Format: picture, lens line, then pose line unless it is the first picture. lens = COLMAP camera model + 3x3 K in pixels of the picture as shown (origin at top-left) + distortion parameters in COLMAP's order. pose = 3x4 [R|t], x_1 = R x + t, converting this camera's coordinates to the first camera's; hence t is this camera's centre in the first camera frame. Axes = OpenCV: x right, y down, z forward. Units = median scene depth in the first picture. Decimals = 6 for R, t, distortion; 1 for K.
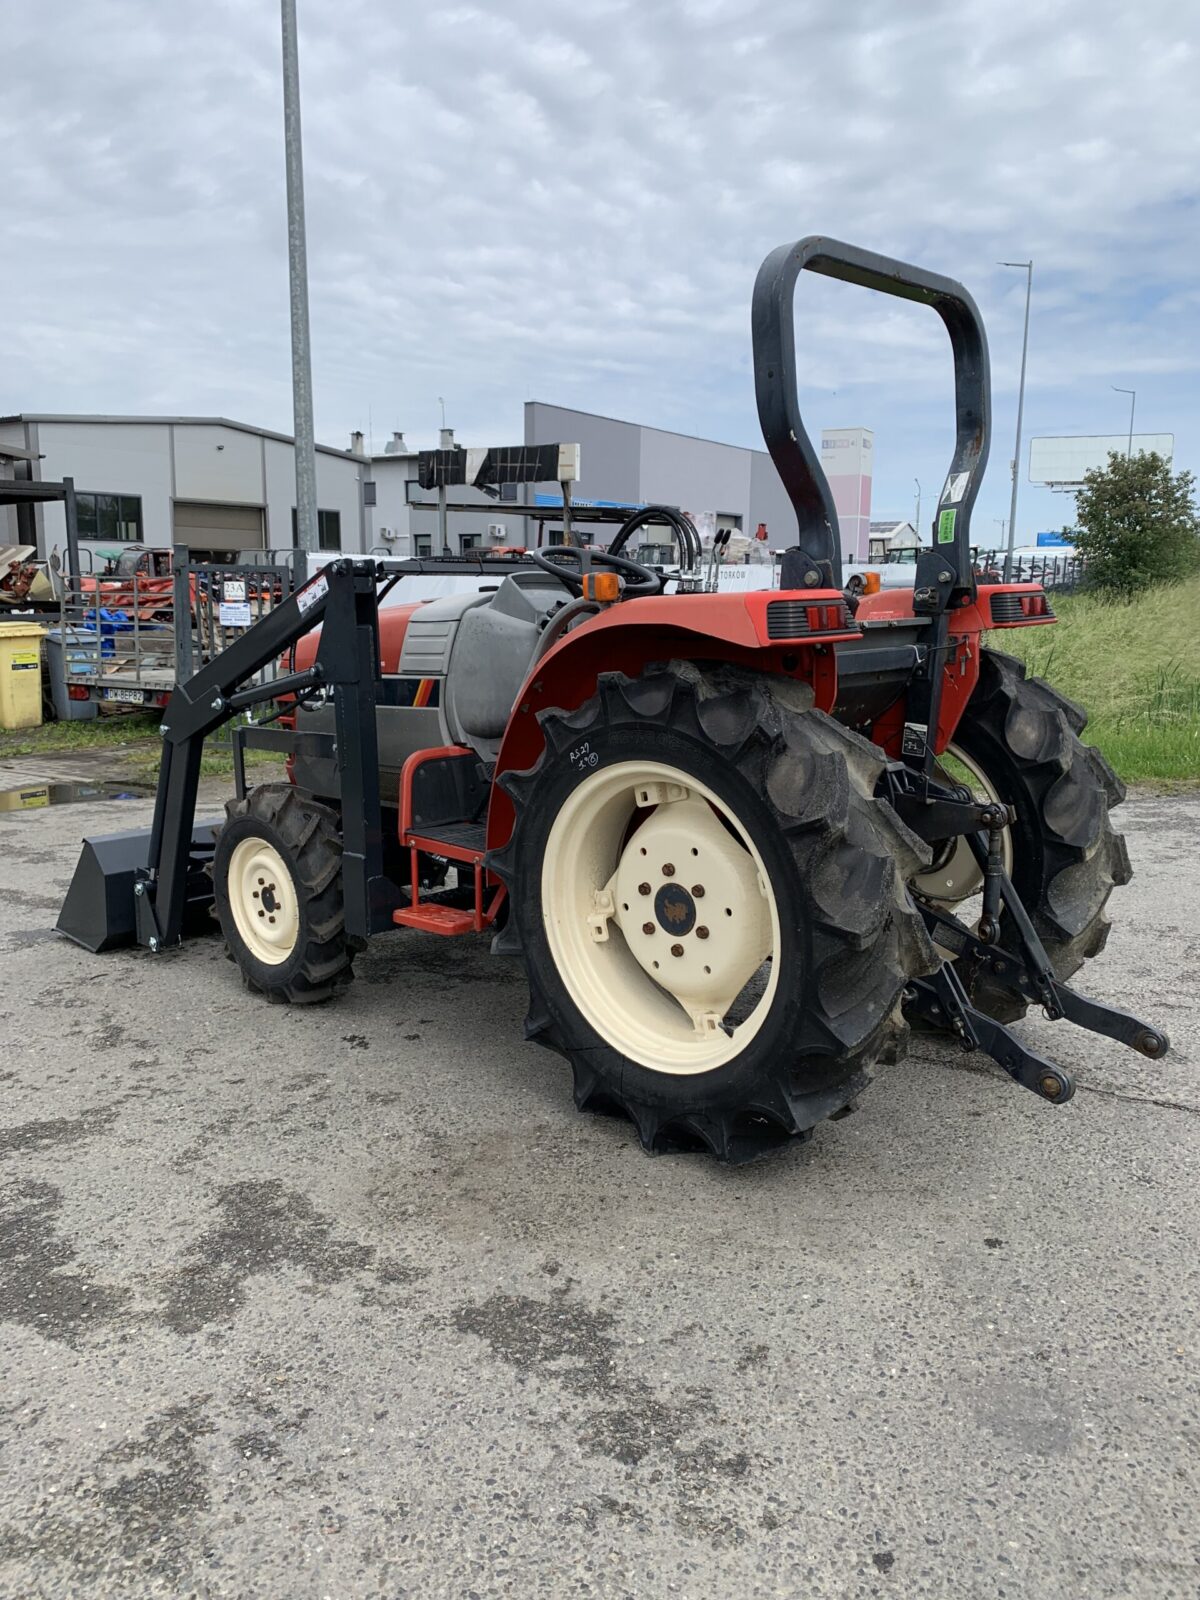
lens RADIAL K [[1244.2, 0, 600.0], [0, 1244.2, 800.0], [0, 0, 1]] dist [-0.004475, -0.000747]
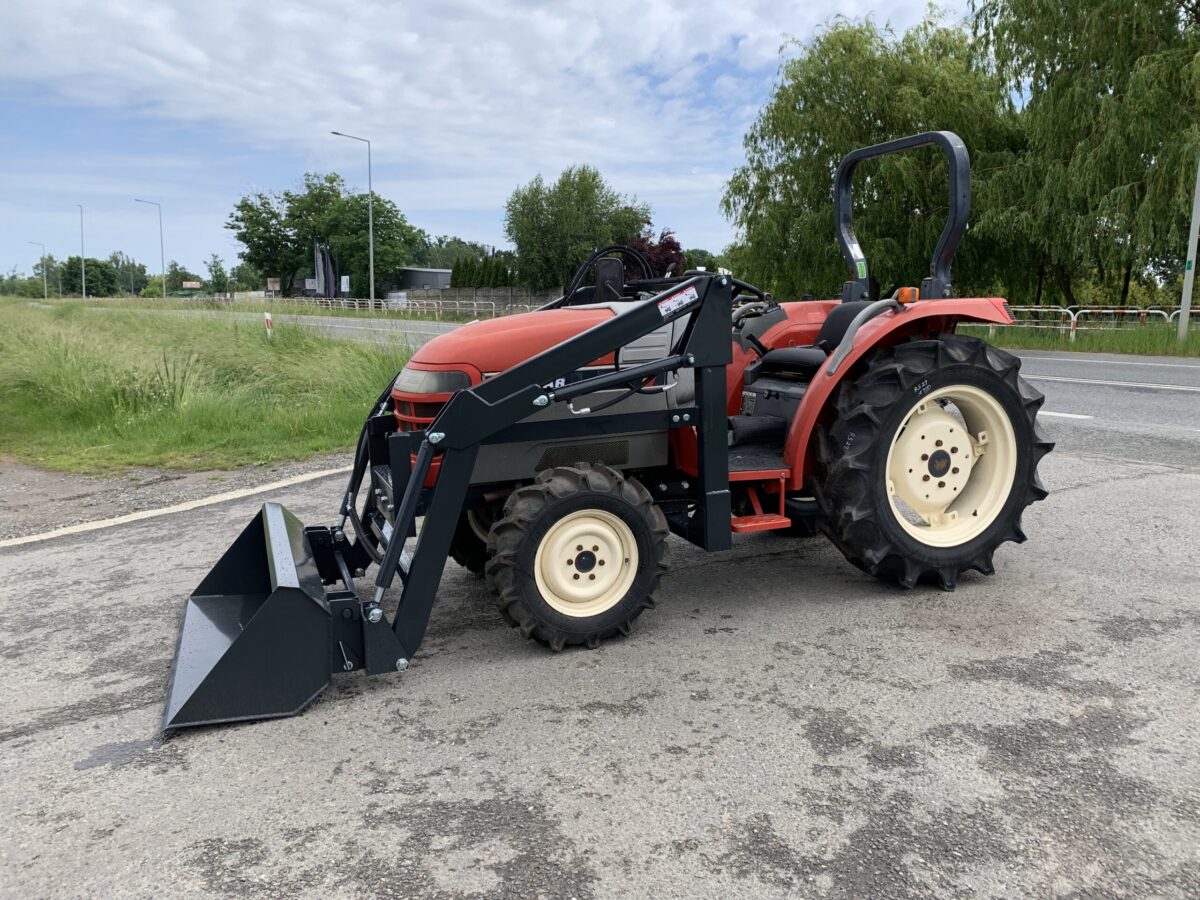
lens RADIAL K [[933.2, 0, 600.0], [0, 933.2, 450.0], [0, 0, 1]] dist [-0.004475, -0.000747]
pose [[0.414141, -0.135387, 0.900088, -1.259020], [0.156127, 0.984786, 0.076292, -0.107190], [-0.896723, 0.108932, 0.428977, 0.730683]]
